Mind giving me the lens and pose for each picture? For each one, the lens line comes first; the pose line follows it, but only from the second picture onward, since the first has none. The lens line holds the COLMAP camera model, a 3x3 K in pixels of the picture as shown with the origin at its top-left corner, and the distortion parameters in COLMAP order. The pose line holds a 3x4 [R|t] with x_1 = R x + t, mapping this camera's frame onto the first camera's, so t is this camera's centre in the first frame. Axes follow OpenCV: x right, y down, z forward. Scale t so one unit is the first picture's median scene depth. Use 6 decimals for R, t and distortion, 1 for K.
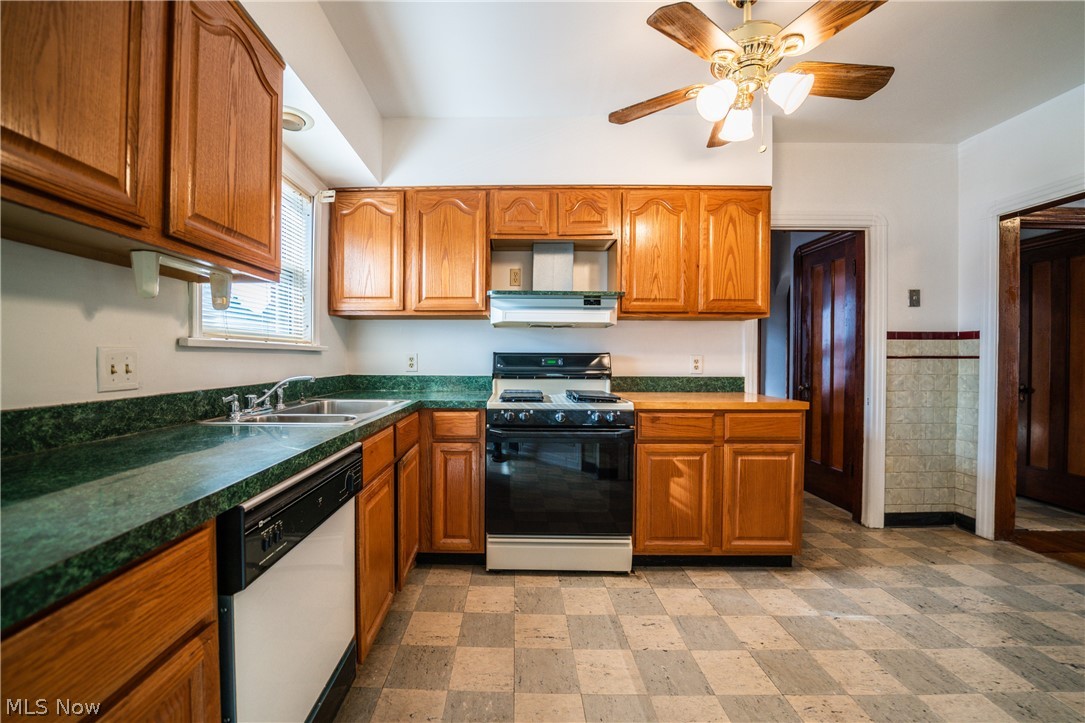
lens RADIAL K [[435.4, 0, 512.0], [0, 435.4, 360.7], [0, 0, 1]] dist [-0.001092, -0.000028]
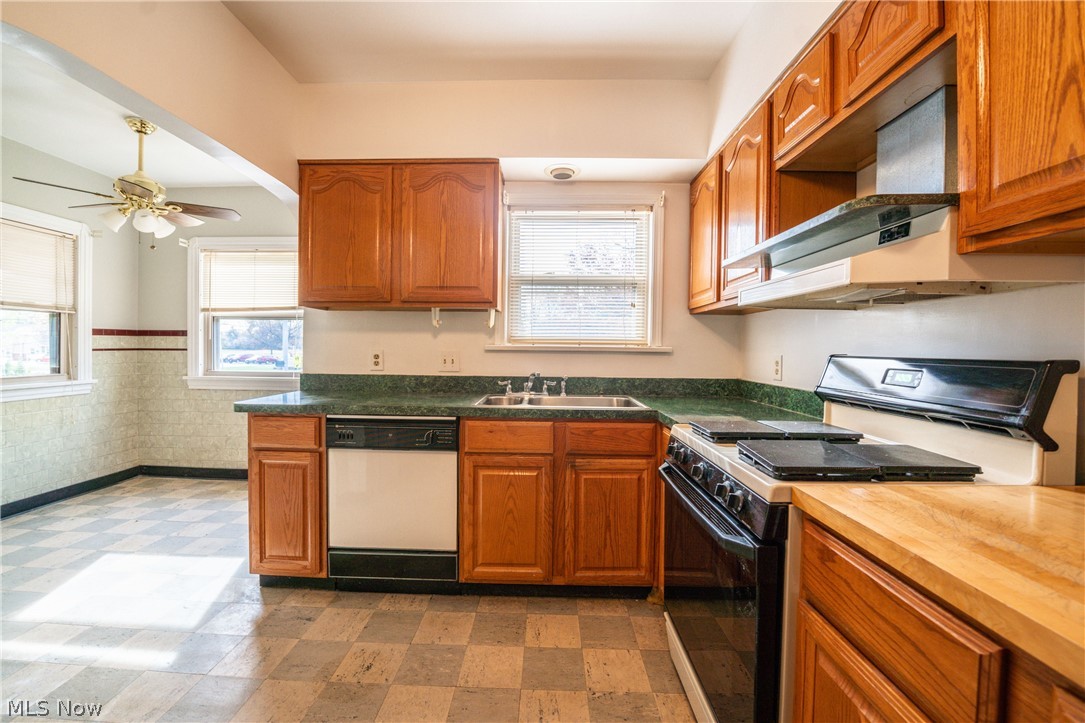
lens RADIAL K [[453.5, 0, 536.7], [0, 453.5, 353.9], [0, 0, 1]] dist [-0.033932, 0.000185]
pose [[-0.015492, 0.007149, -0.999854, 0.926072], [-0.019649, 0.999779, 0.007453, -0.029895], [0.999687, 0.019762, -0.015348, 1.057102]]
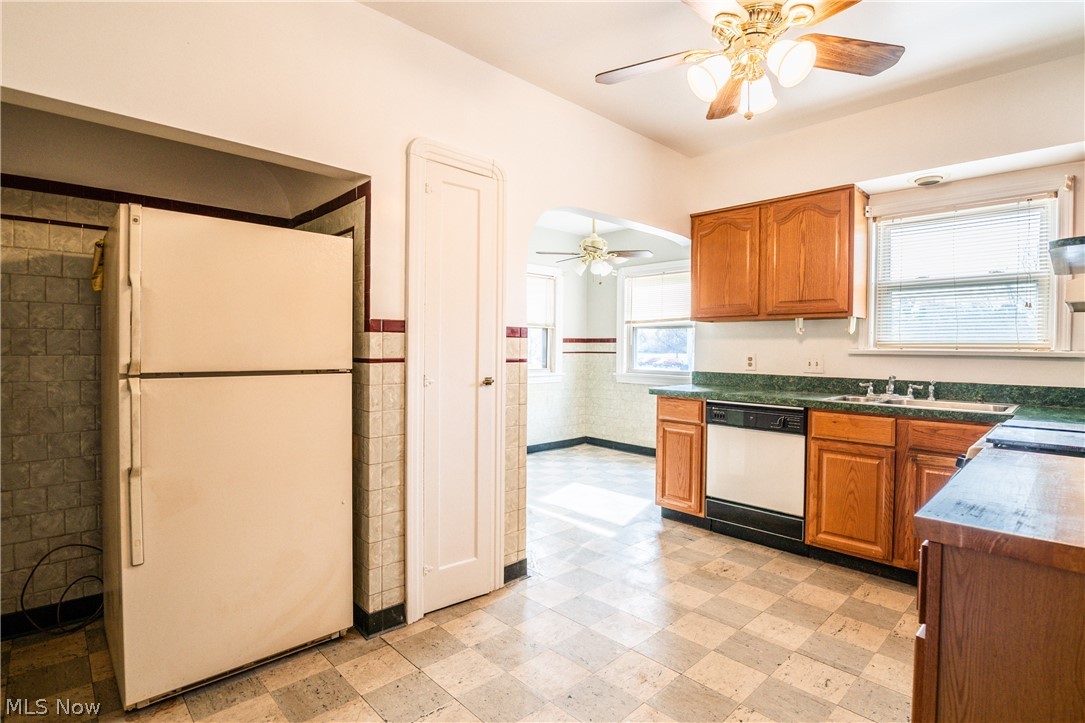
lens RADIAL K [[534.3, 0, 542.5], [0, 534.3, 361.5], [0, 0, 1]] dist [-0.001076, 0.000029]
pose [[-0.715331, 0.006472, -0.698756, 1.589258], [-0.019243, 0.999395, 0.028956, -0.035786], [0.698521, 0.034160, -0.714774, 1.488225]]
